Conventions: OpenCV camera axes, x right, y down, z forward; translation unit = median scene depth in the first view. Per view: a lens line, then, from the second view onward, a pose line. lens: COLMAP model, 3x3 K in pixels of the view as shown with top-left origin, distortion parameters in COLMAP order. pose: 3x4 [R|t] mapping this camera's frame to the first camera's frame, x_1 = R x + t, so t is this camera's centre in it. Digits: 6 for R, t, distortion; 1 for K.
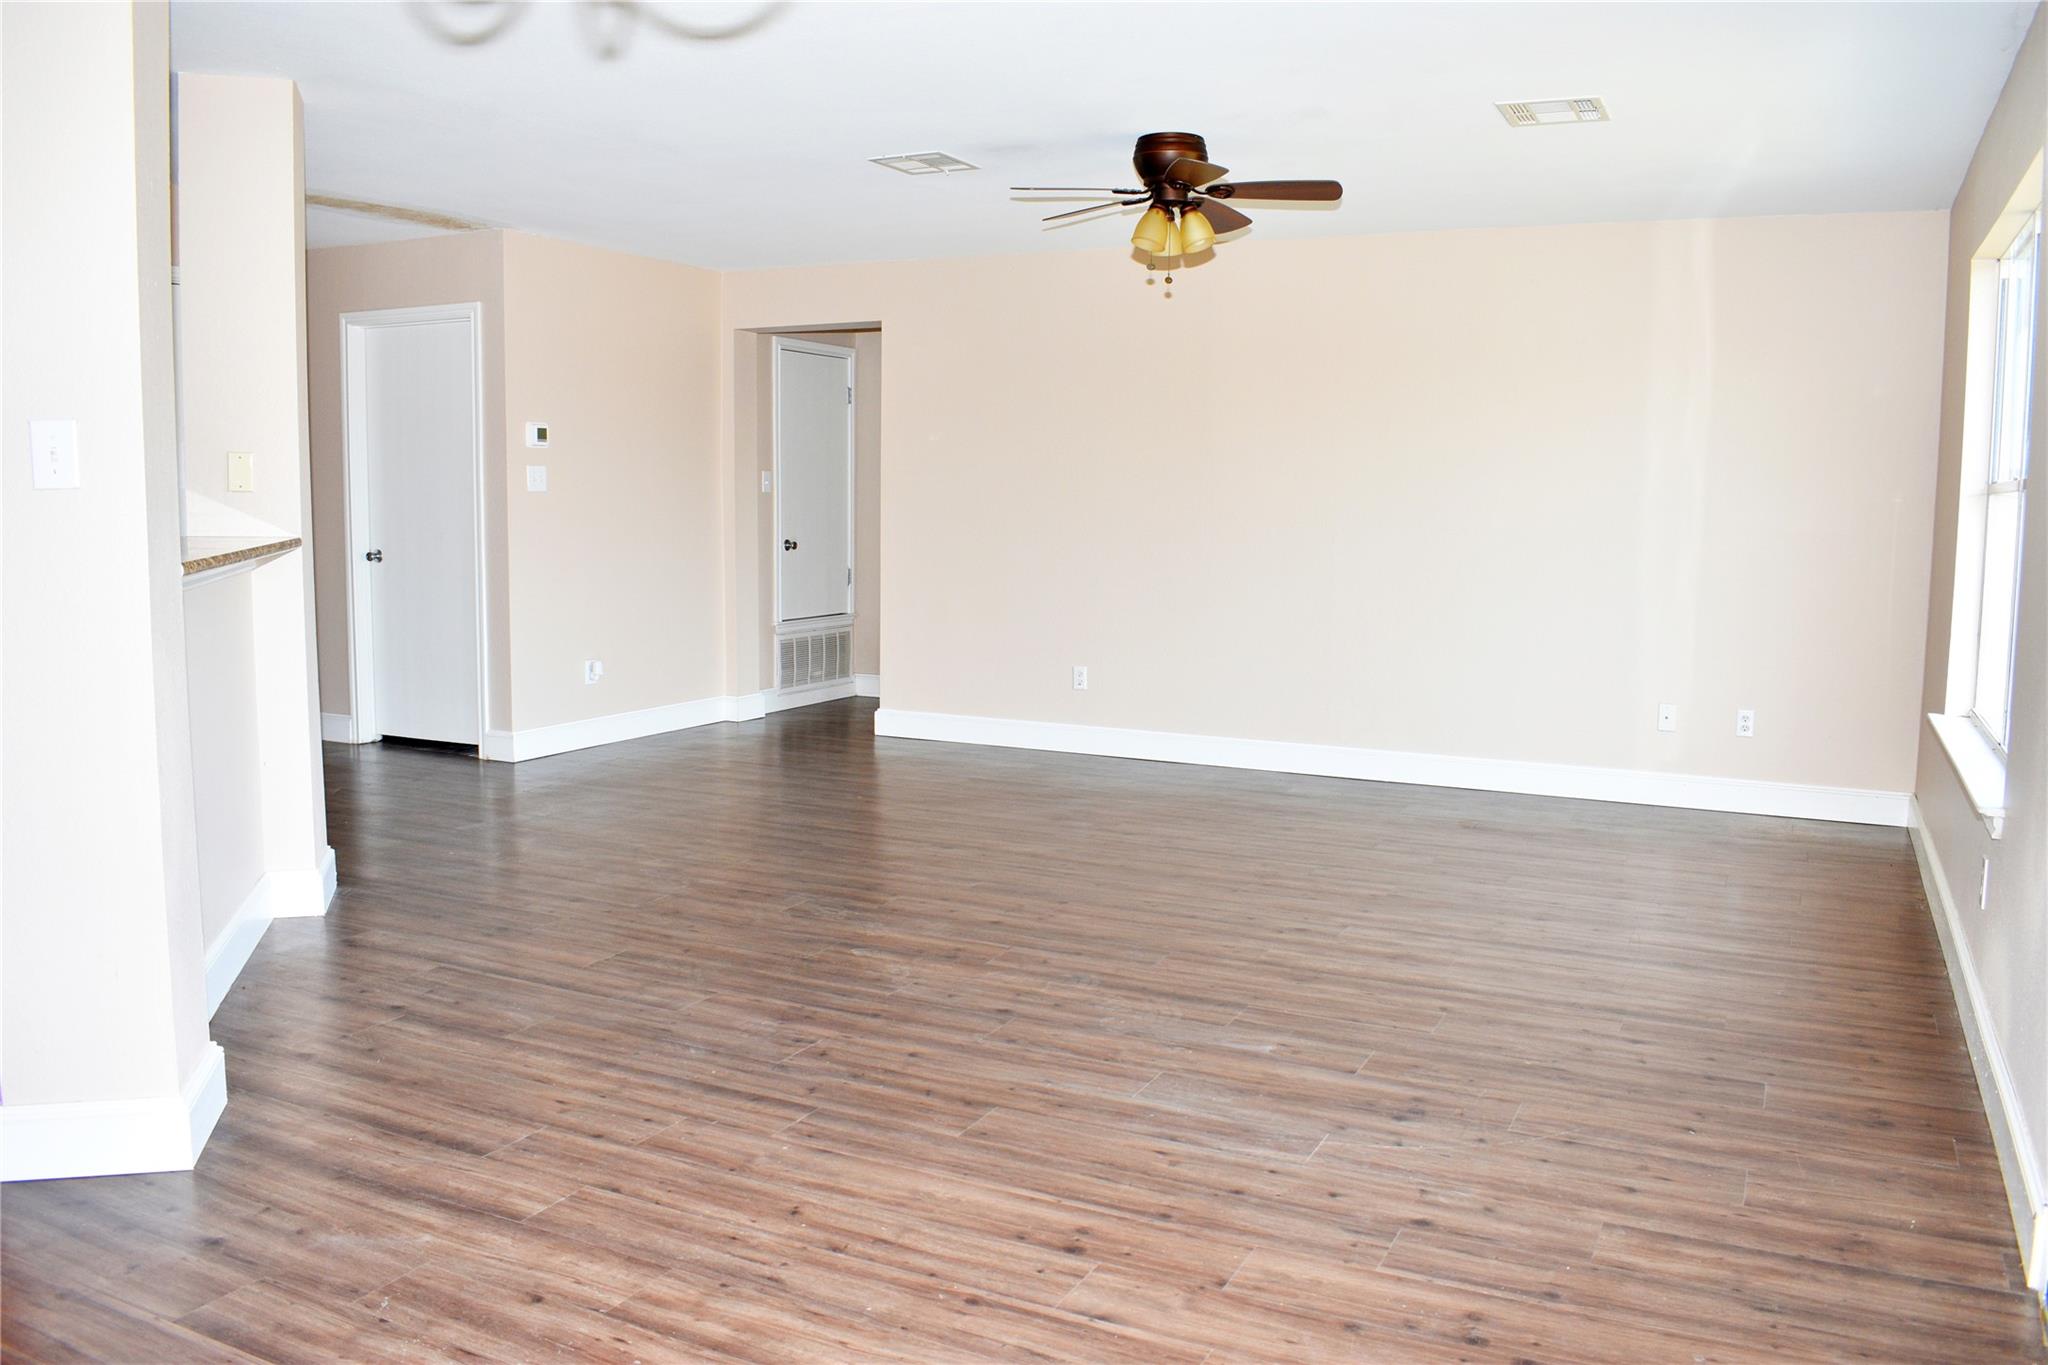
lens RADIAL K [[1646.2, 0, 1024.0], [0, 1646.2, 682.5], [0, 0, 1]] dist [-0.110049, 0.001707]
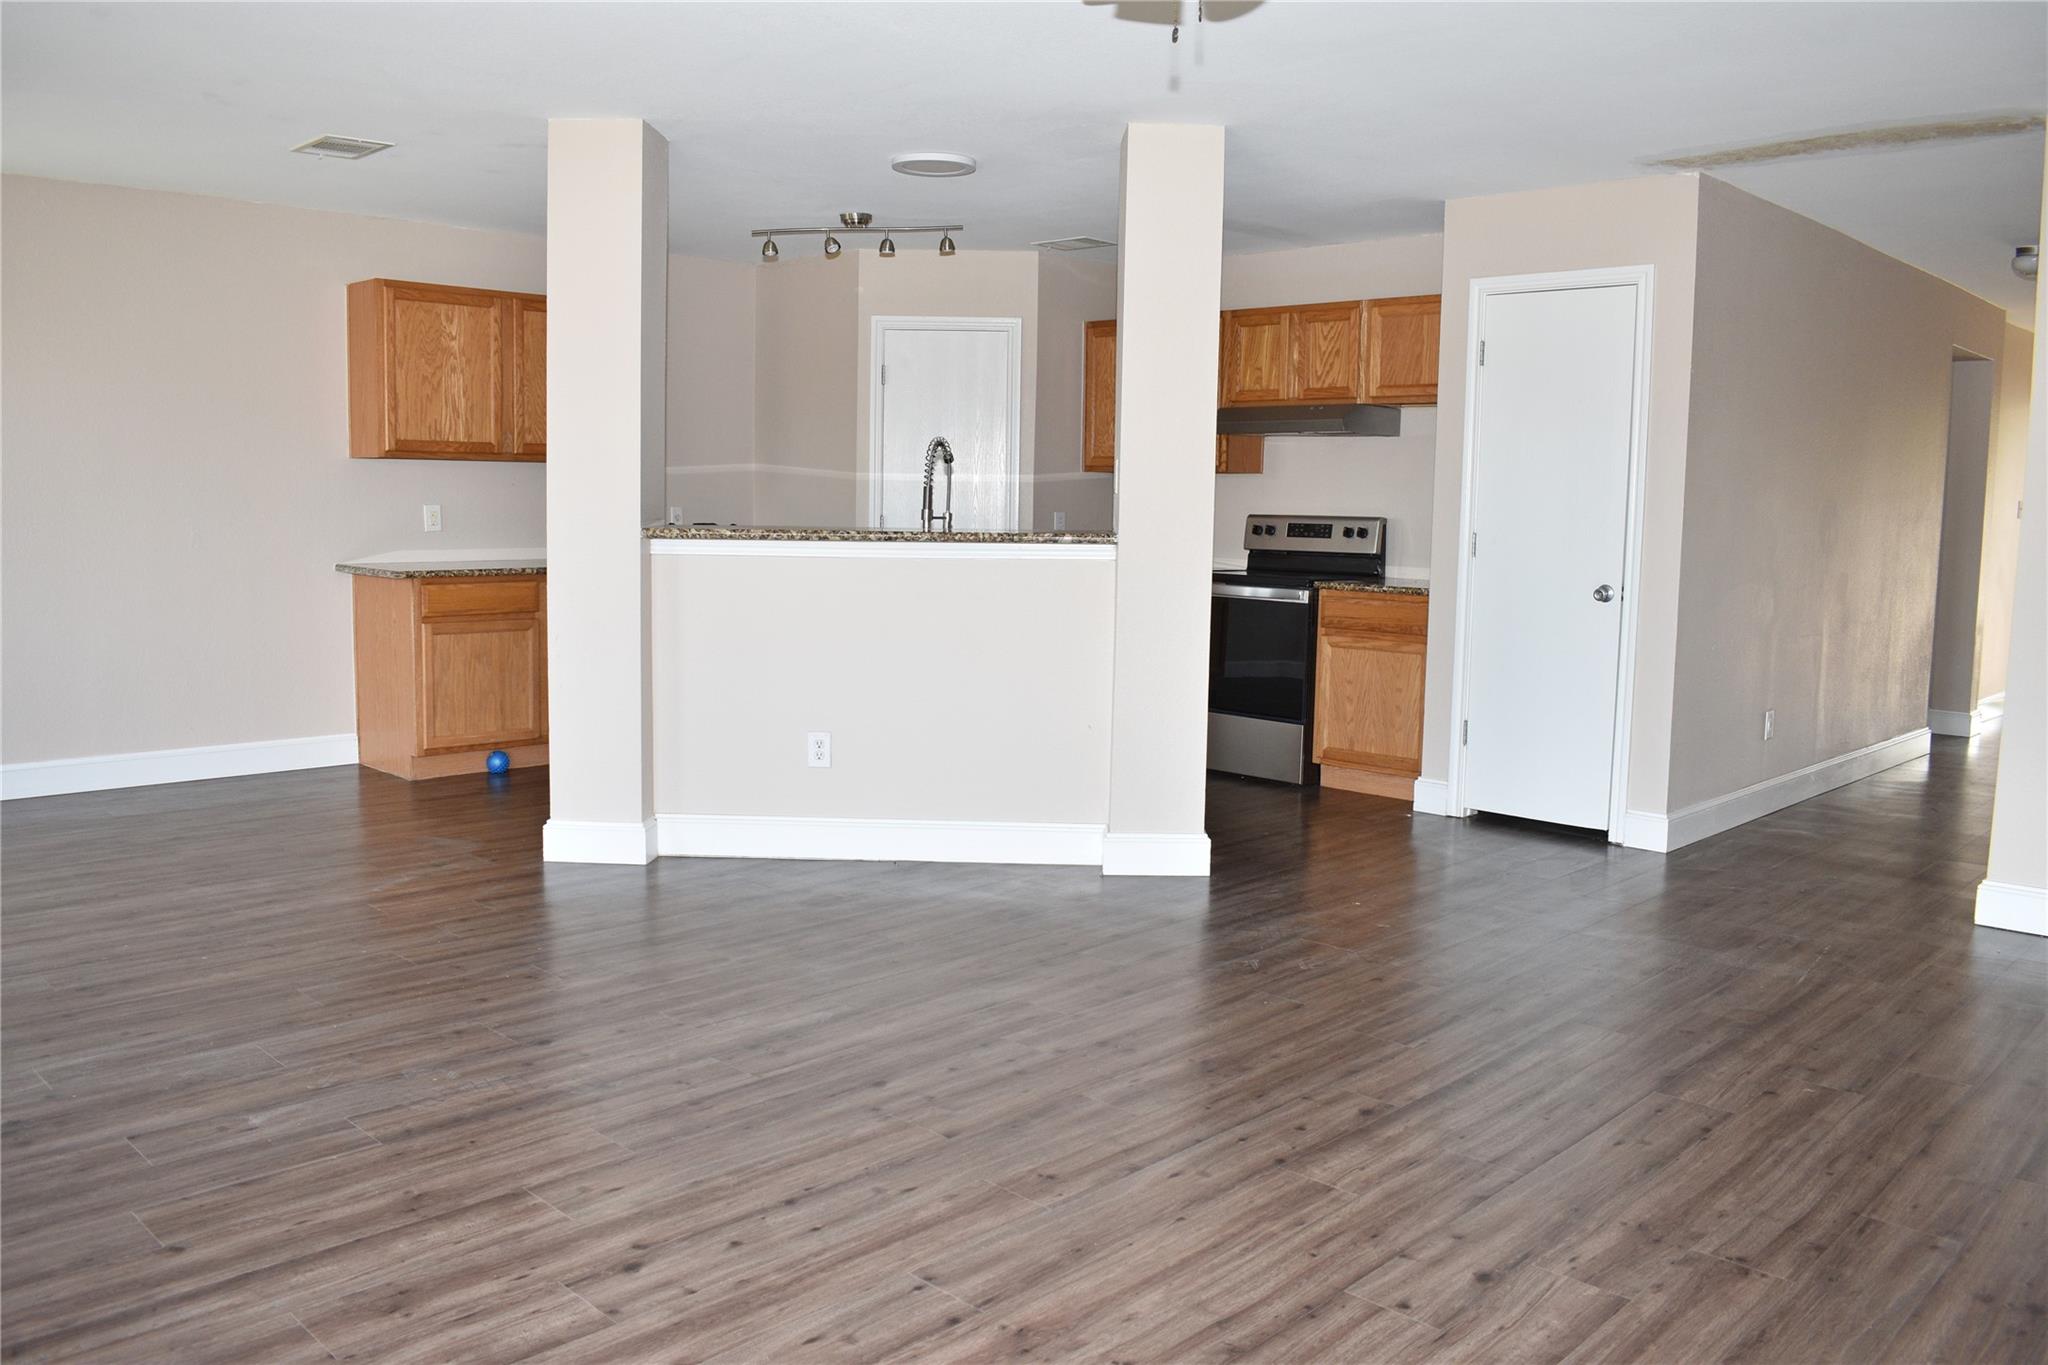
lens RADIAL K [[1646.2, 0, 1024.0], [0, 1646.2, 682.5], [0, 0, 1]] dist [-0.110049, 0.001707]
pose [[-0.307506, 0.096079, -0.946683, 0.769135], [-0.141446, 0.979221, 0.145327, -0.168523], [0.940975, 0.178593, -0.287526, 1.544181]]
